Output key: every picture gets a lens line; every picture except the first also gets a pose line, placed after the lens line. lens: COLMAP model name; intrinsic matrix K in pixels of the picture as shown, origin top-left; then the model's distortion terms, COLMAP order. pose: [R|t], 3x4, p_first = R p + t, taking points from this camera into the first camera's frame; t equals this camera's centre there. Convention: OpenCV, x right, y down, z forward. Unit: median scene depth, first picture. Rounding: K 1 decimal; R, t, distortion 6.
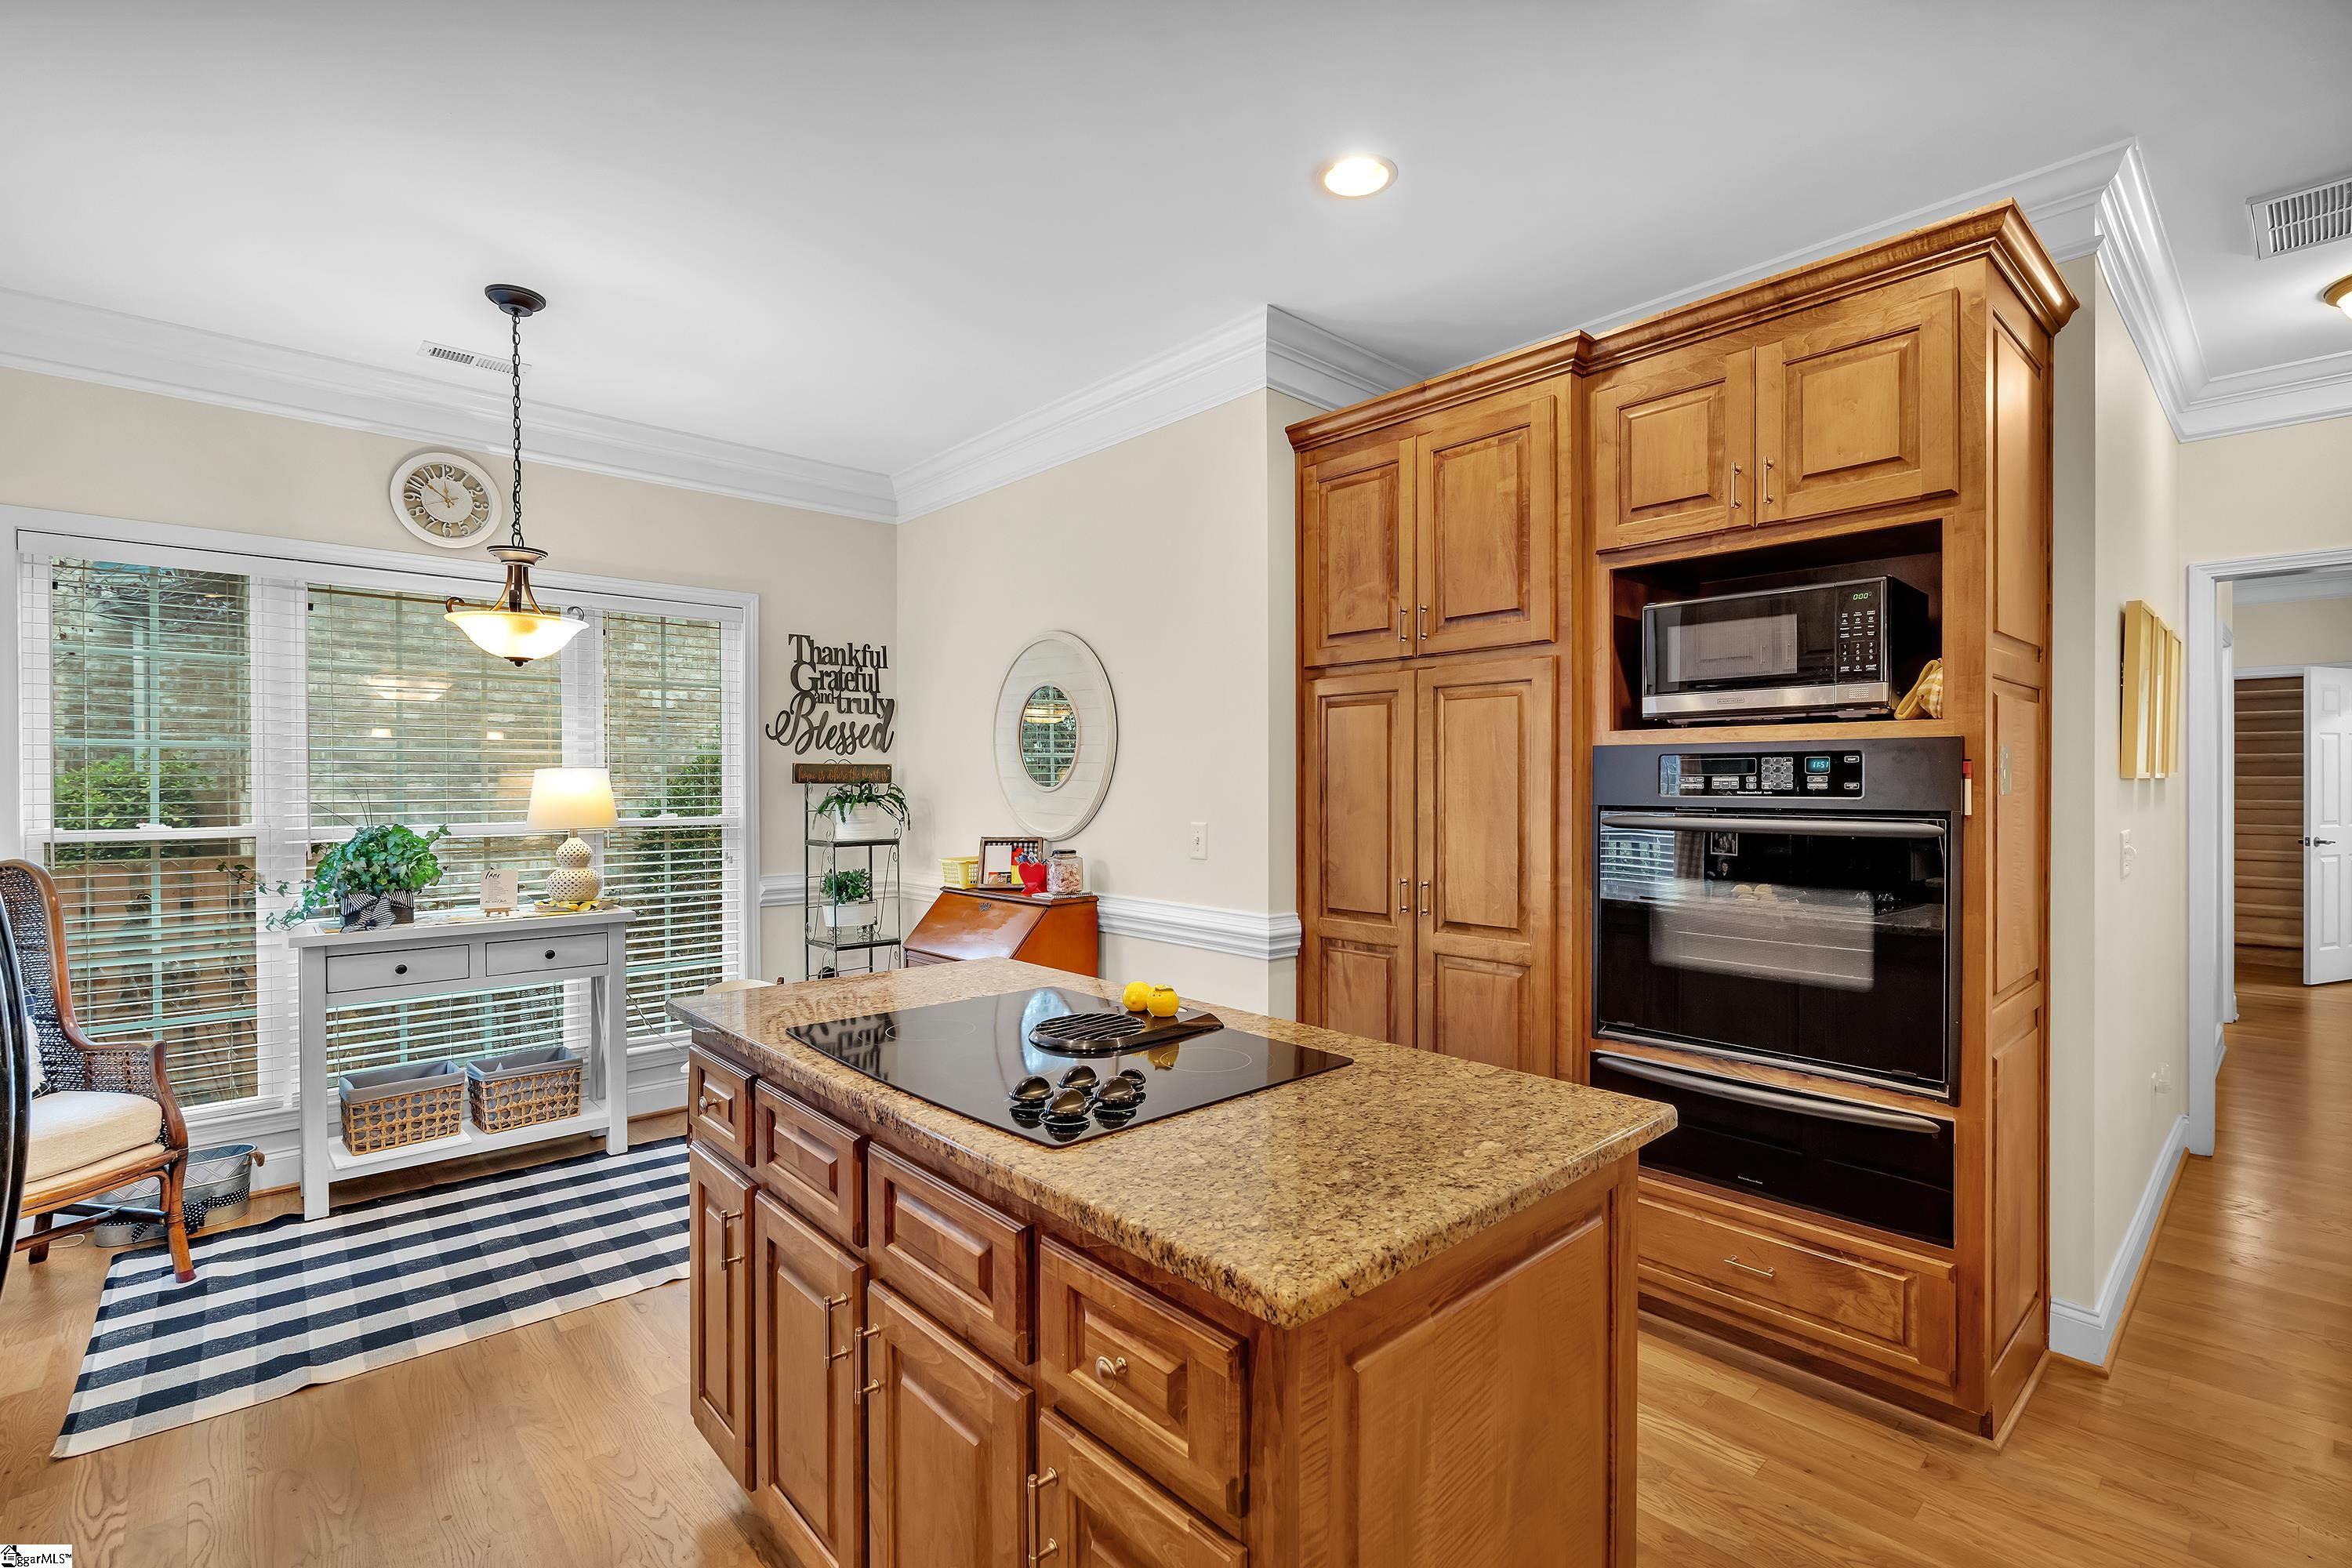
lens RADIAL K [[1056.7, 0, 1166.6], [0, 1056.7, 788.4], [0, 0, 1]] dist [-0.005125, 0.000033]
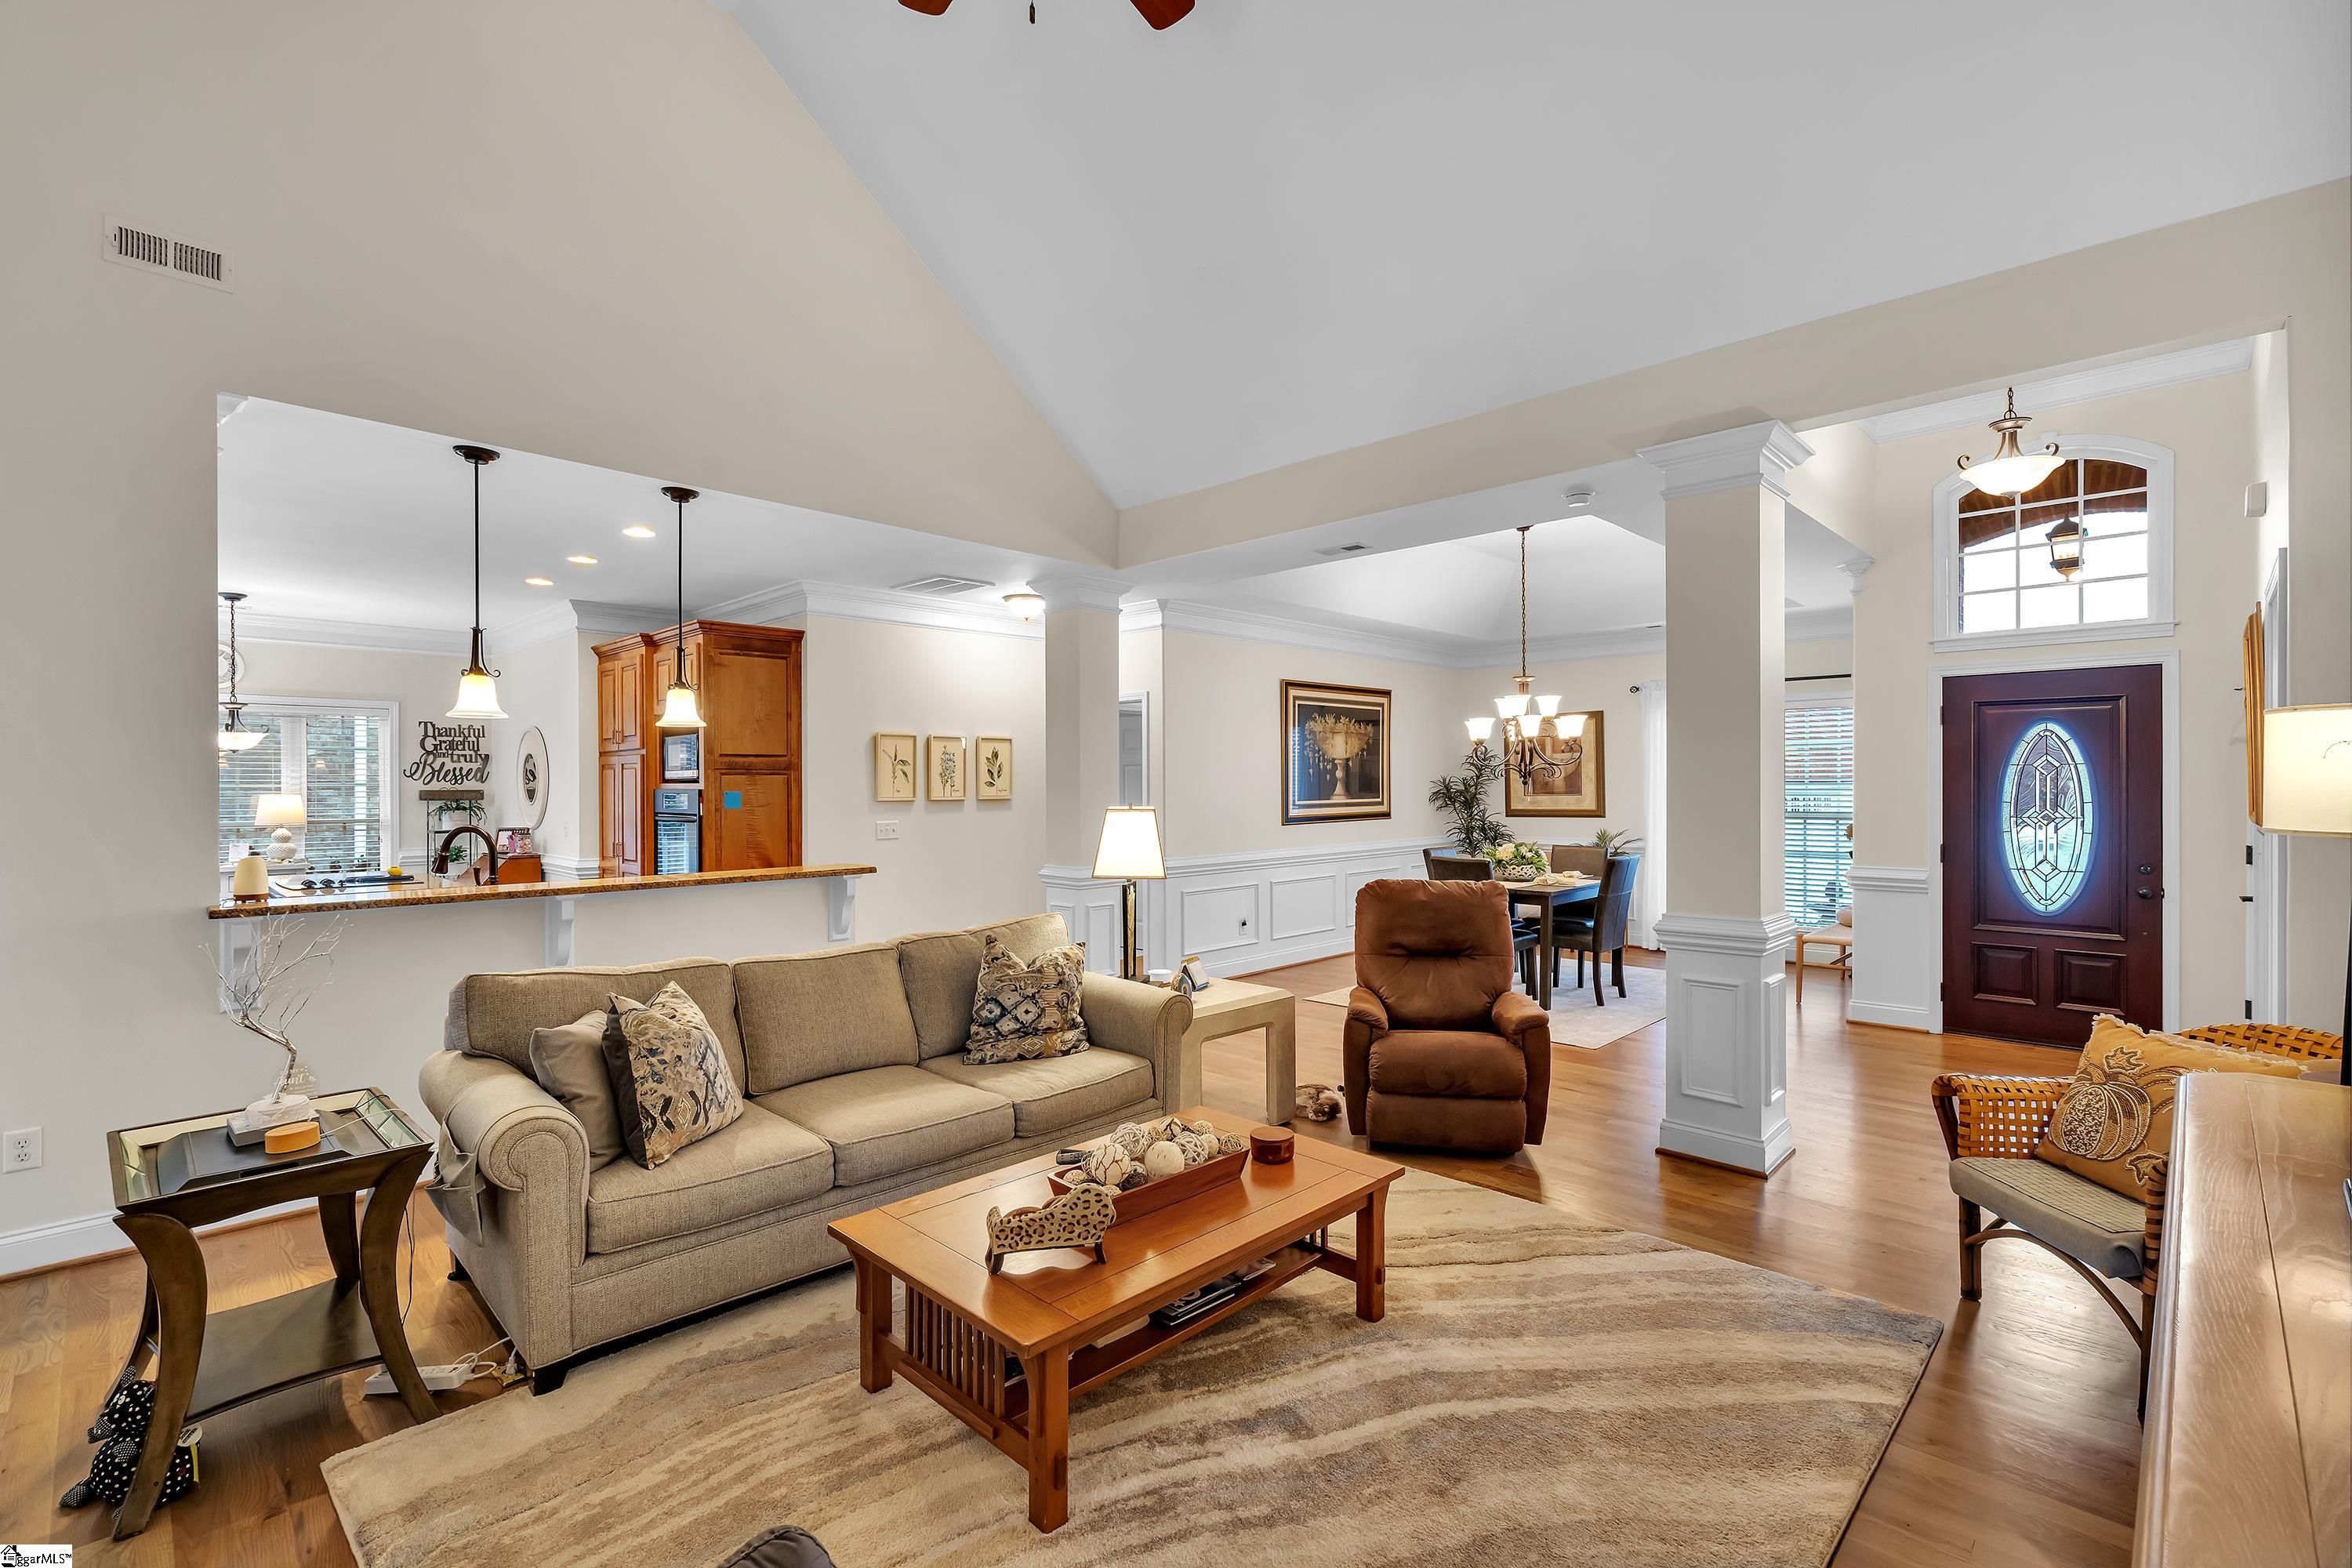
lens RADIAL K [[1056.7, 0, 1189.6], [0, 1056.7, 786.7], [0, 0, 1]] dist [-0.005125, 0.000033]
pose [[0.997733, -0.001873, 0.067268, 0.883275], [0.002221, 0.999985, -0.005088, -0.016379], [-0.067258, 0.005226, 0.997722, -0.965492]]
